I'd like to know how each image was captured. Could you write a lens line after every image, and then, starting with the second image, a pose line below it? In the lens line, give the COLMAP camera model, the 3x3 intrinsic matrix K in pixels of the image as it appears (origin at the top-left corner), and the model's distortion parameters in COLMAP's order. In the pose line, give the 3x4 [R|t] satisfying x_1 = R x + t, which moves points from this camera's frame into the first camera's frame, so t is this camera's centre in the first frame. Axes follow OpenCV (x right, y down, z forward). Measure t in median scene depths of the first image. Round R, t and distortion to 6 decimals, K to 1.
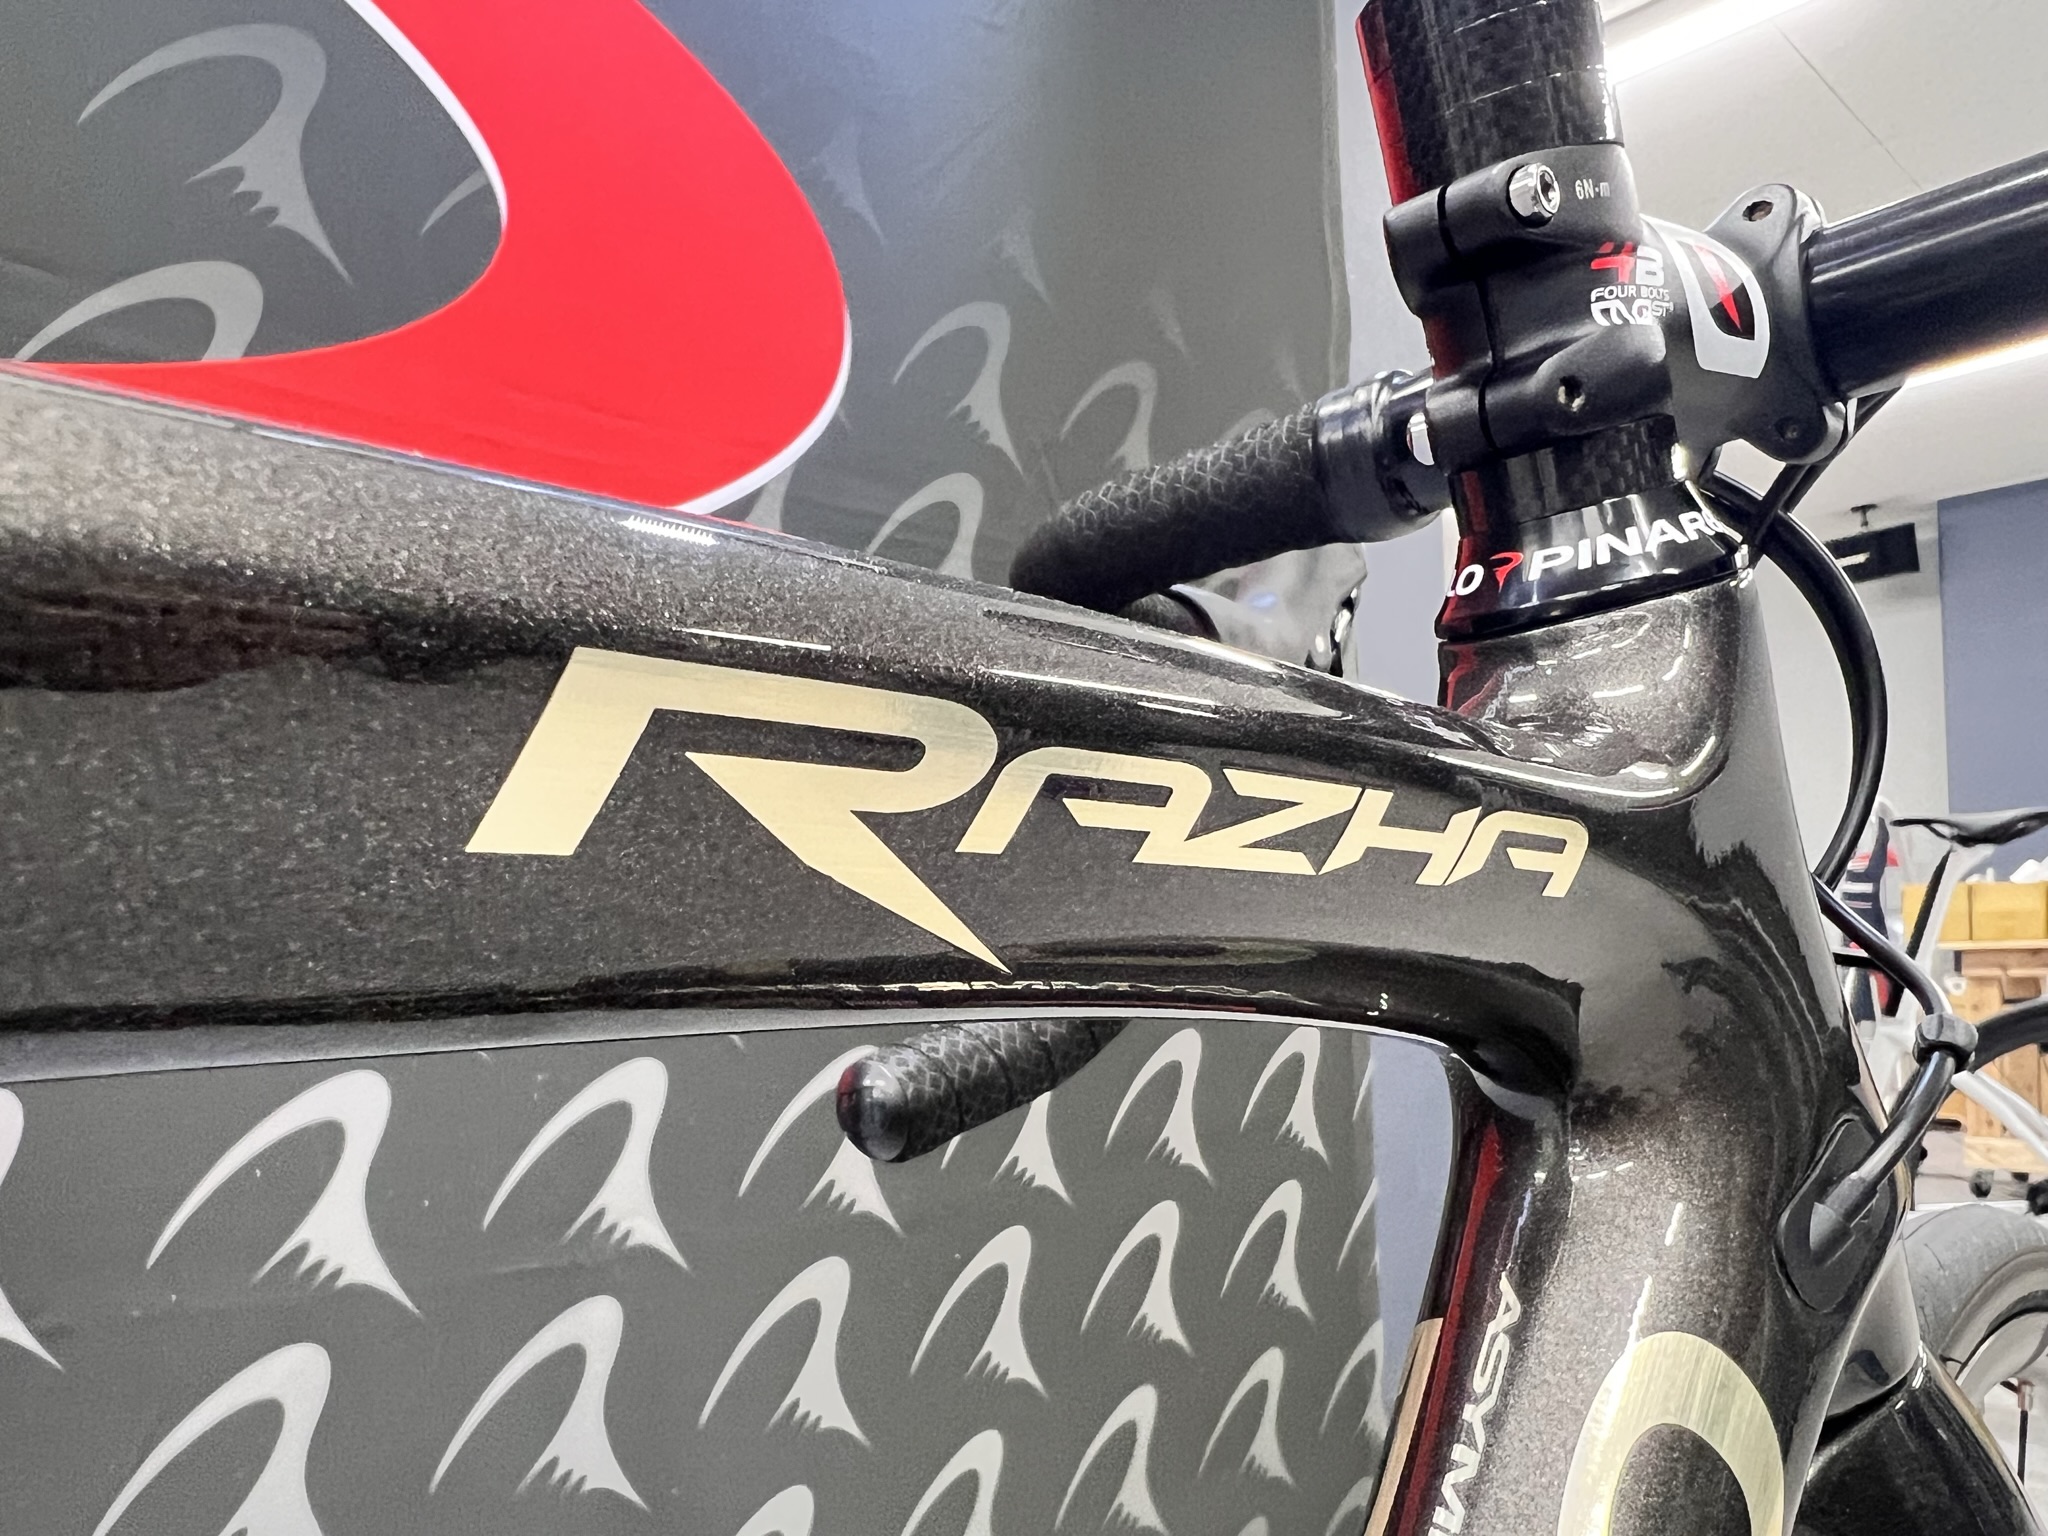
lens RADIAL K [[1555.6, 0, 930.4], [0, 1555.6, 944.1], [0, 0, 1]] dist [-0.007979, -0.000171]
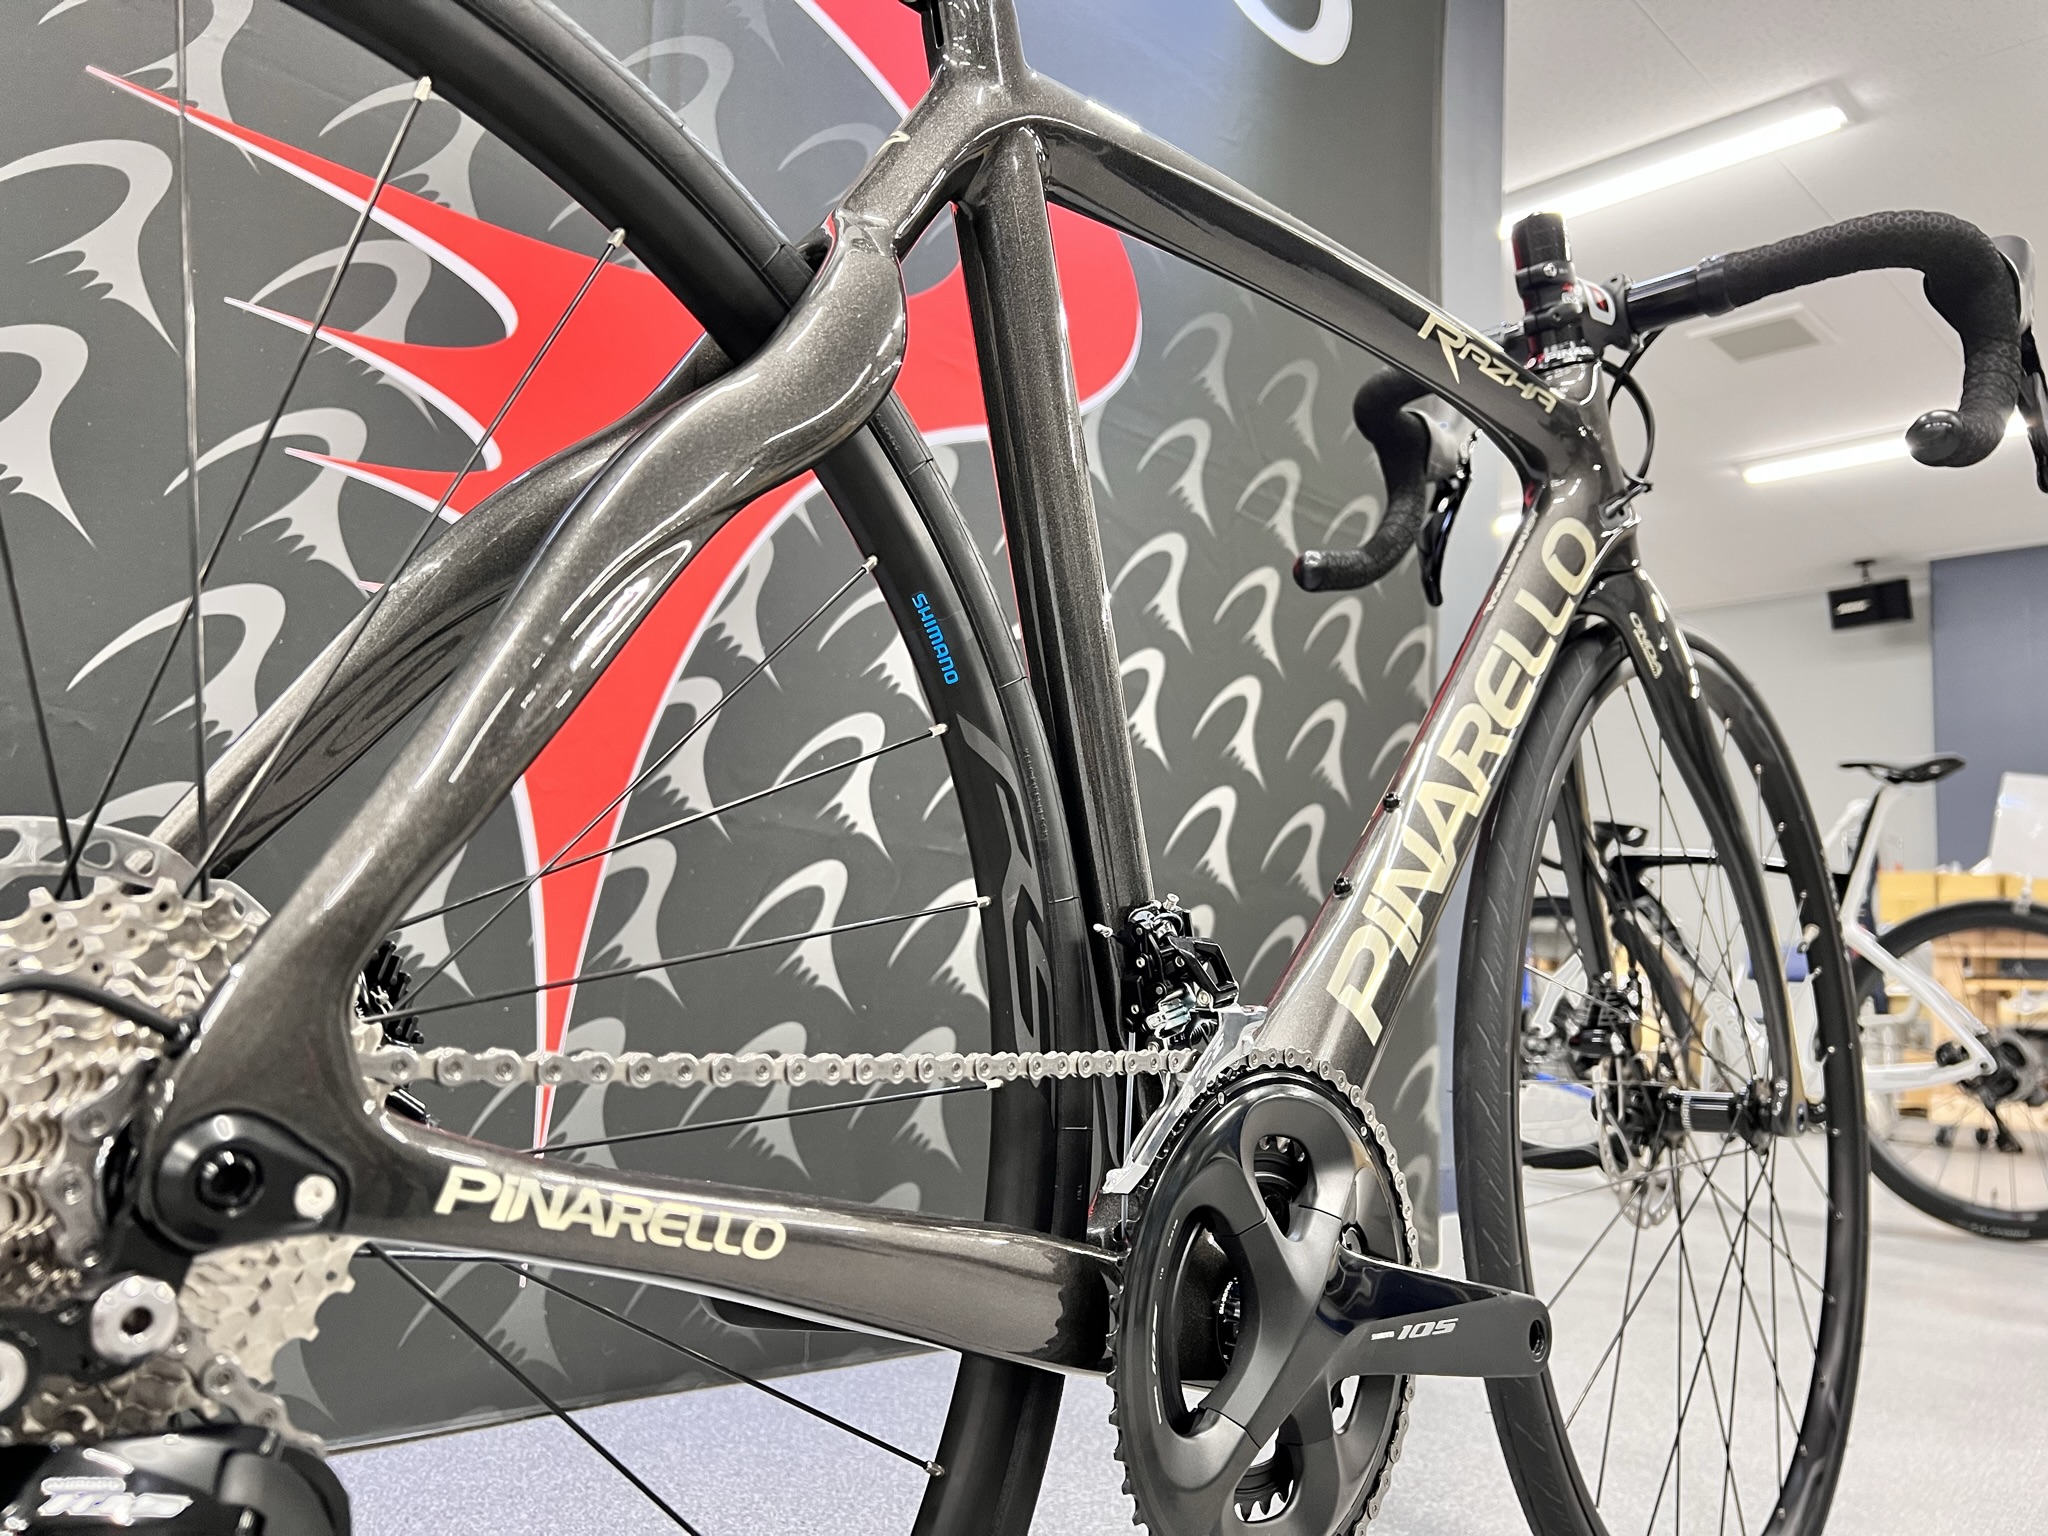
lens RADIAL K [[1553.7, 0, 1025.0], [0, 1553.7, 790.9], [0, 0, 1]] dist [0.094475, -0.142149]
pose [[0.997023, 0.068543, 0.035321, -1.040747], [-0.064413, 0.992156, -0.107131, 1.404282], [-0.042387, 0.104537, 0.993617, -2.911712]]
